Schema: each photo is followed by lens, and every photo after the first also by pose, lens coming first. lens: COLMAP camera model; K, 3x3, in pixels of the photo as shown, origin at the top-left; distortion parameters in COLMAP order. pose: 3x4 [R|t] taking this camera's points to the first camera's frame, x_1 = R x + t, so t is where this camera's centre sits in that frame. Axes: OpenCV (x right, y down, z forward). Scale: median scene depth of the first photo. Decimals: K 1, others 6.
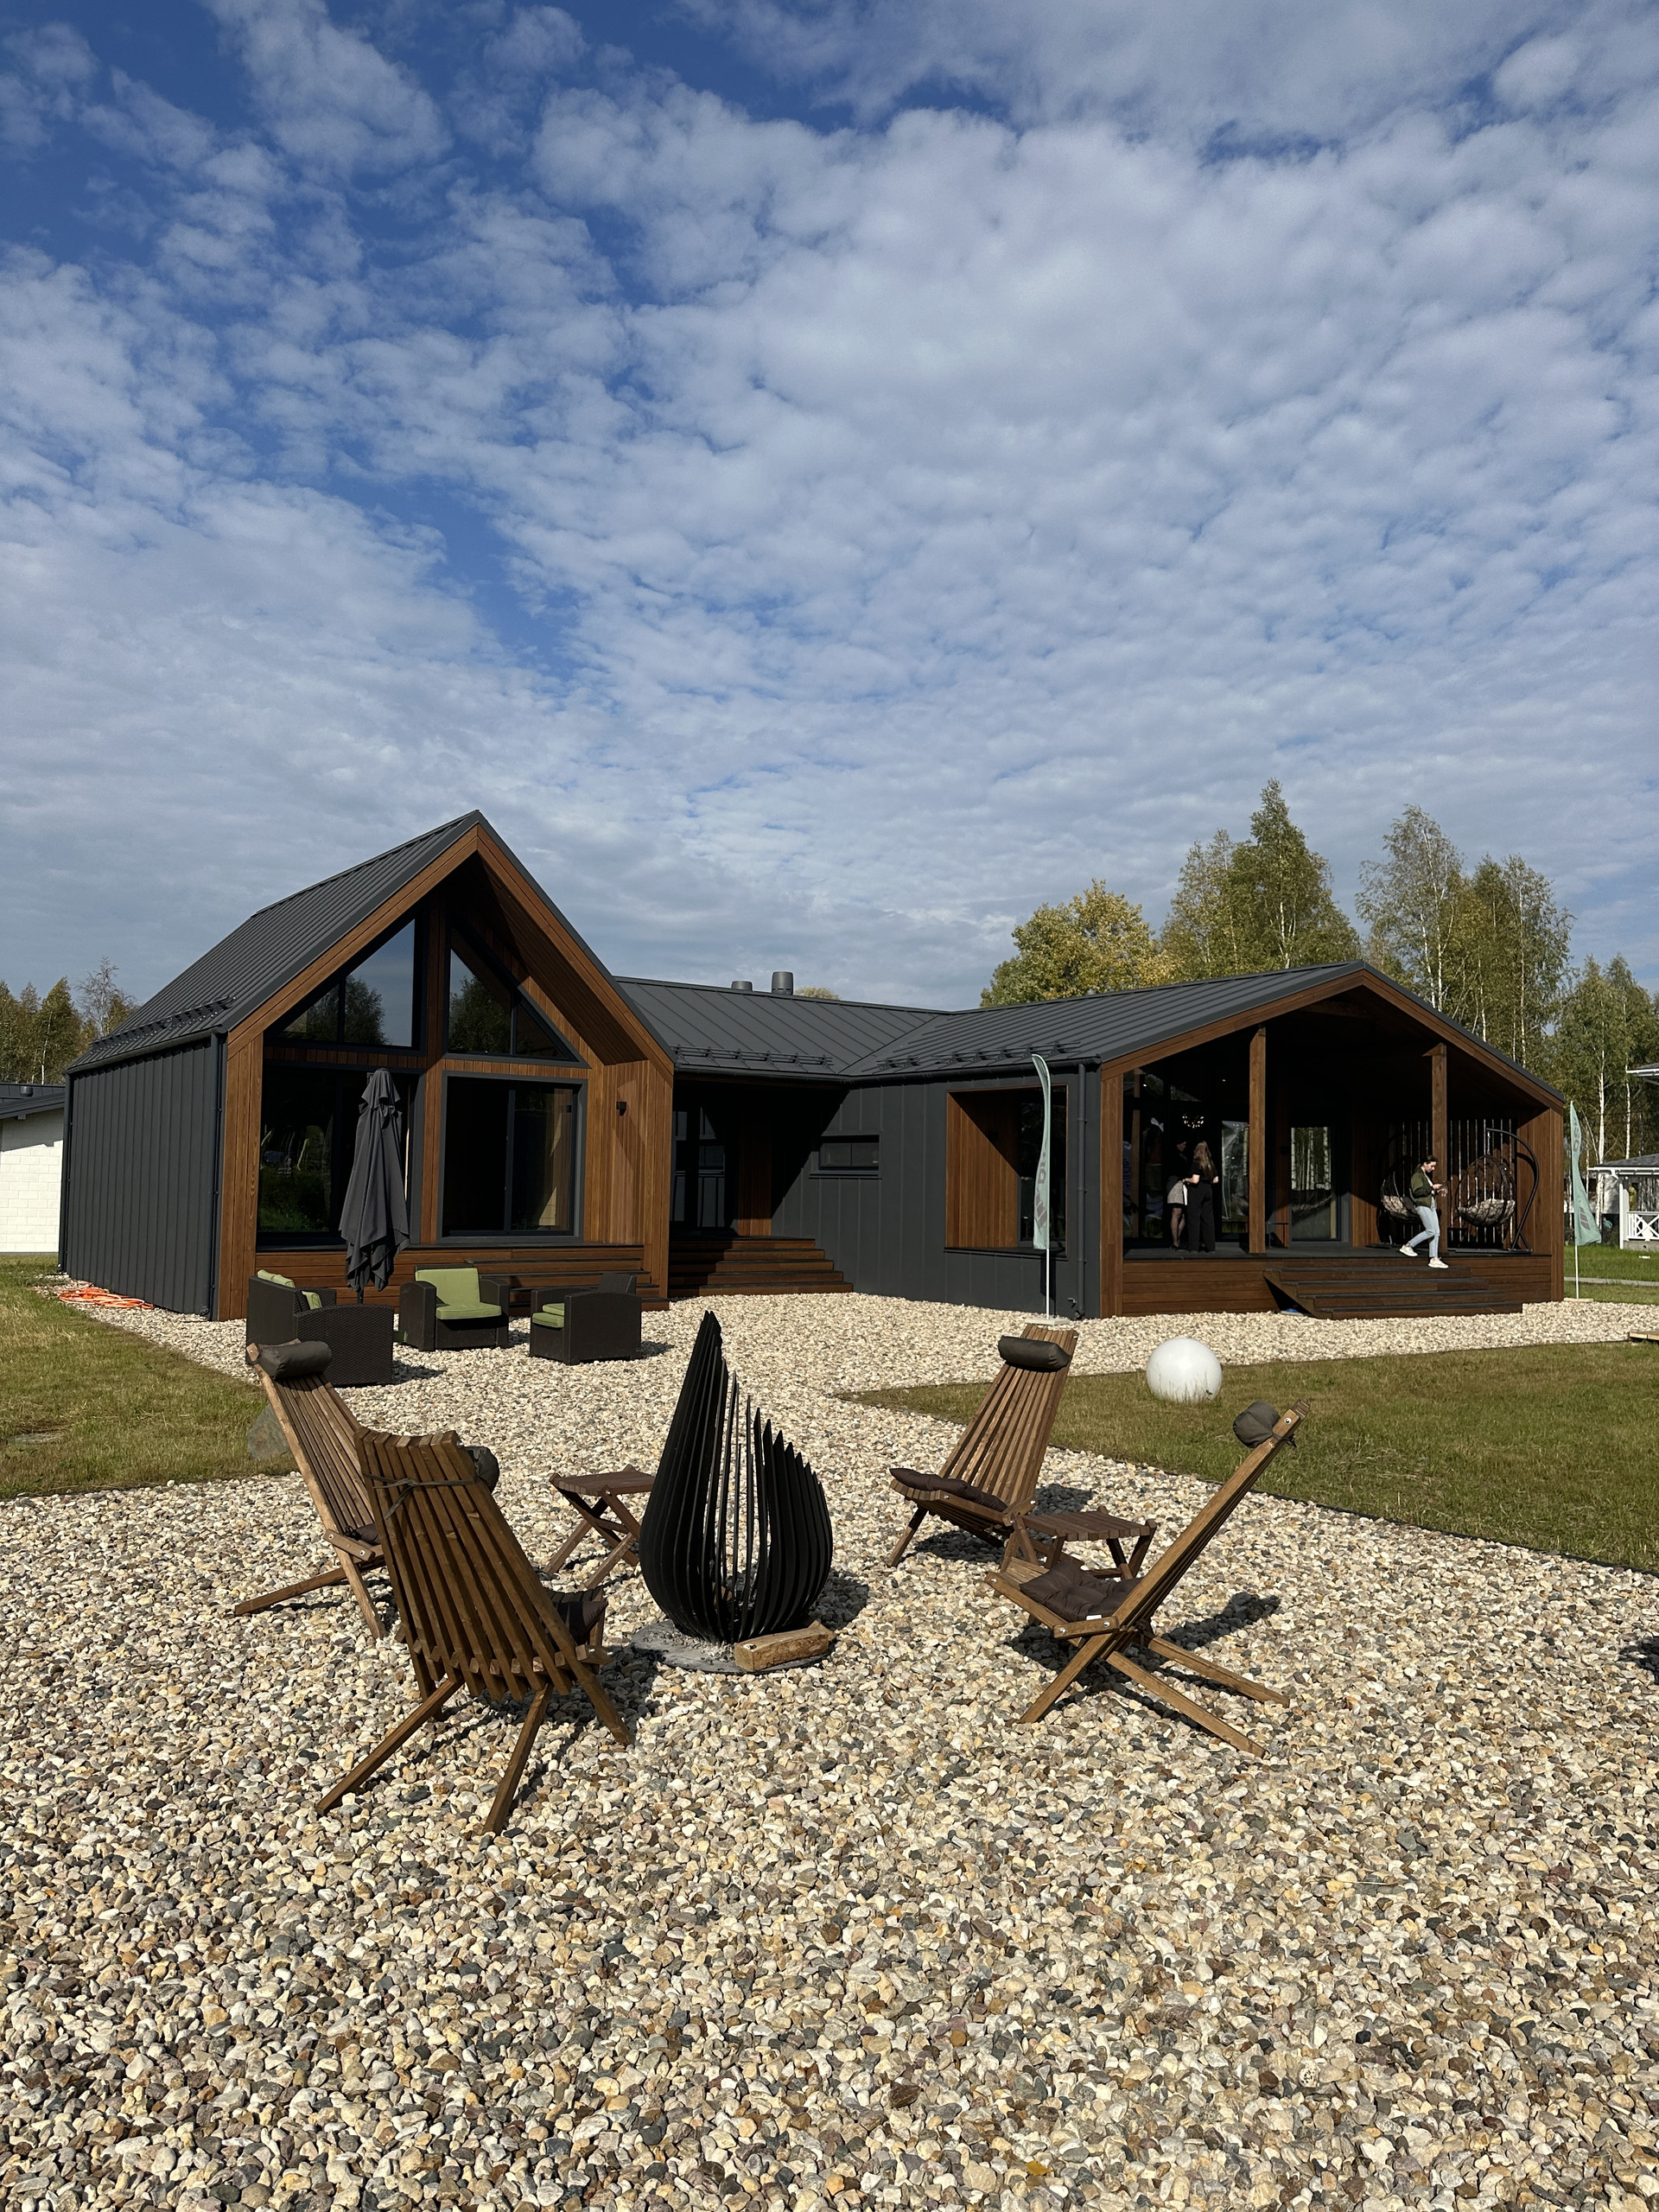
lens RADIAL K [[1595.2, 0, 824.9], [0, 1595.2, 1101.6], [0, 0, 1]] dist [0.065612, -0.050511]
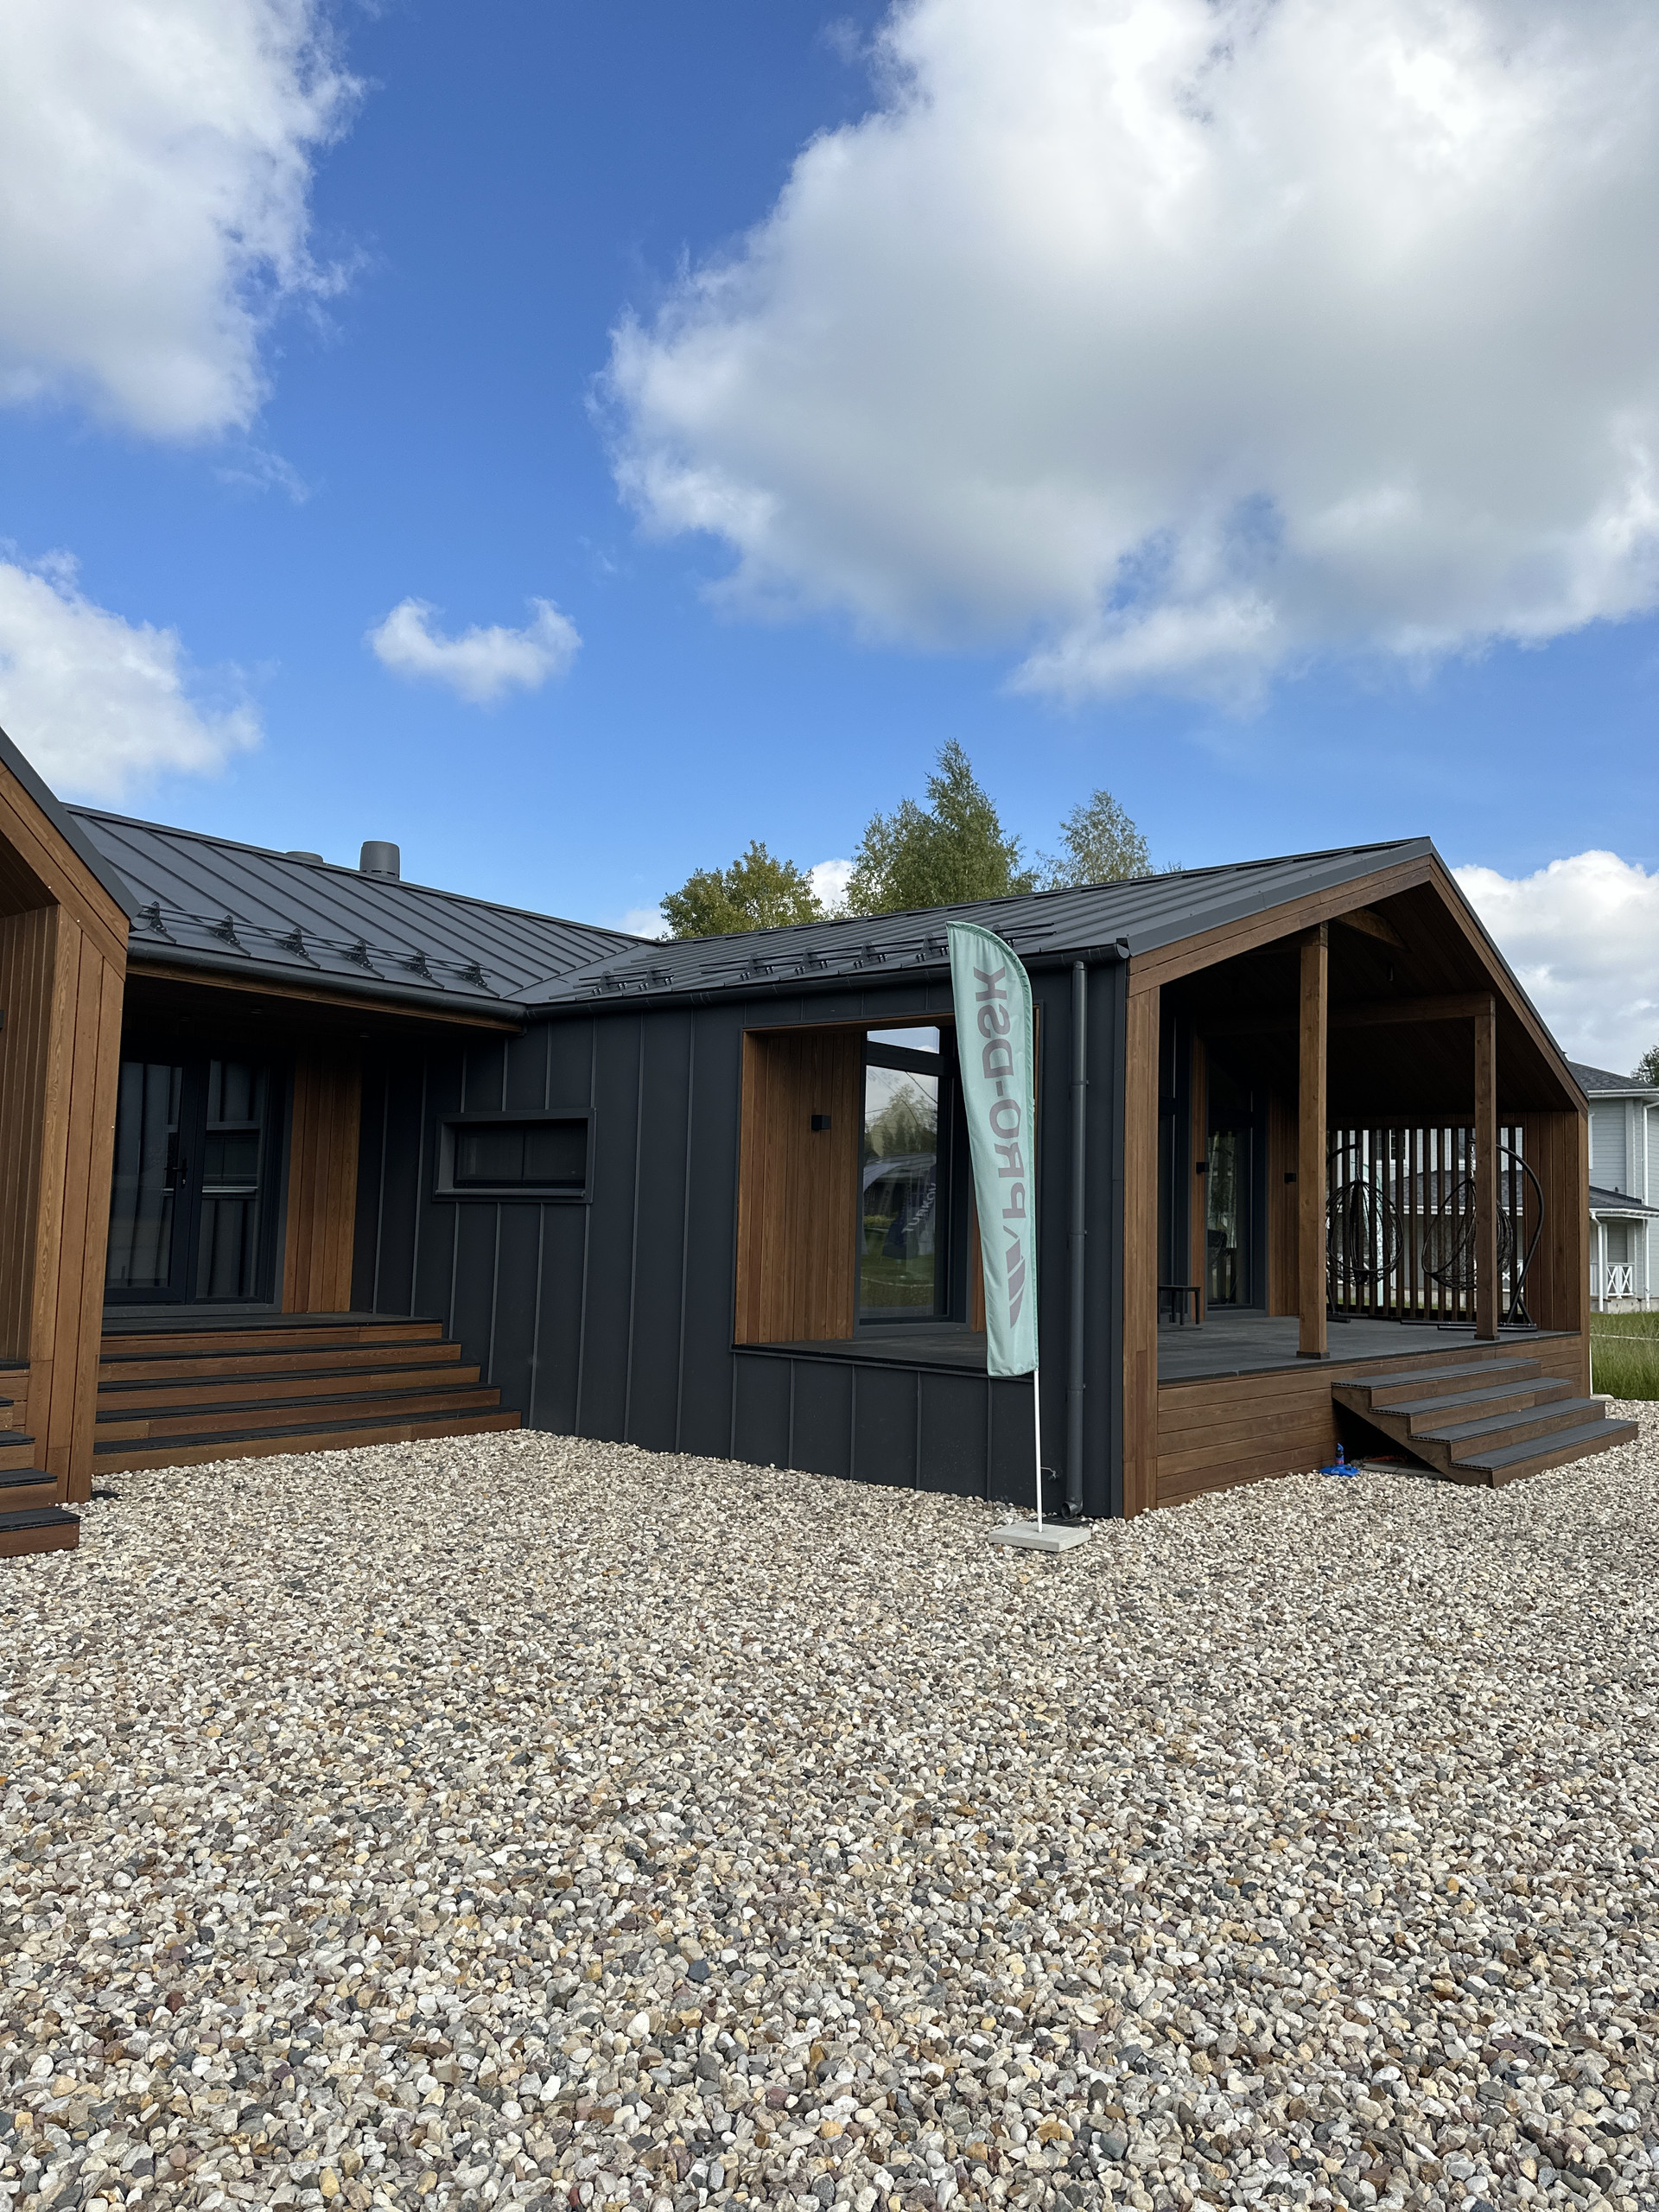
lens RADIAL K [[1595.2, 0, 816.1], [0, 1595.2, 1090.0], [0, 0, 1]] dist [0.065612, -0.050511]
pose [[0.964814, 0.031514, 0.261037, -0.025271], [-0.025361, 0.999316, -0.026906, 0.021353], [-0.261707, 0.019339, 0.964954, 0.447314]]
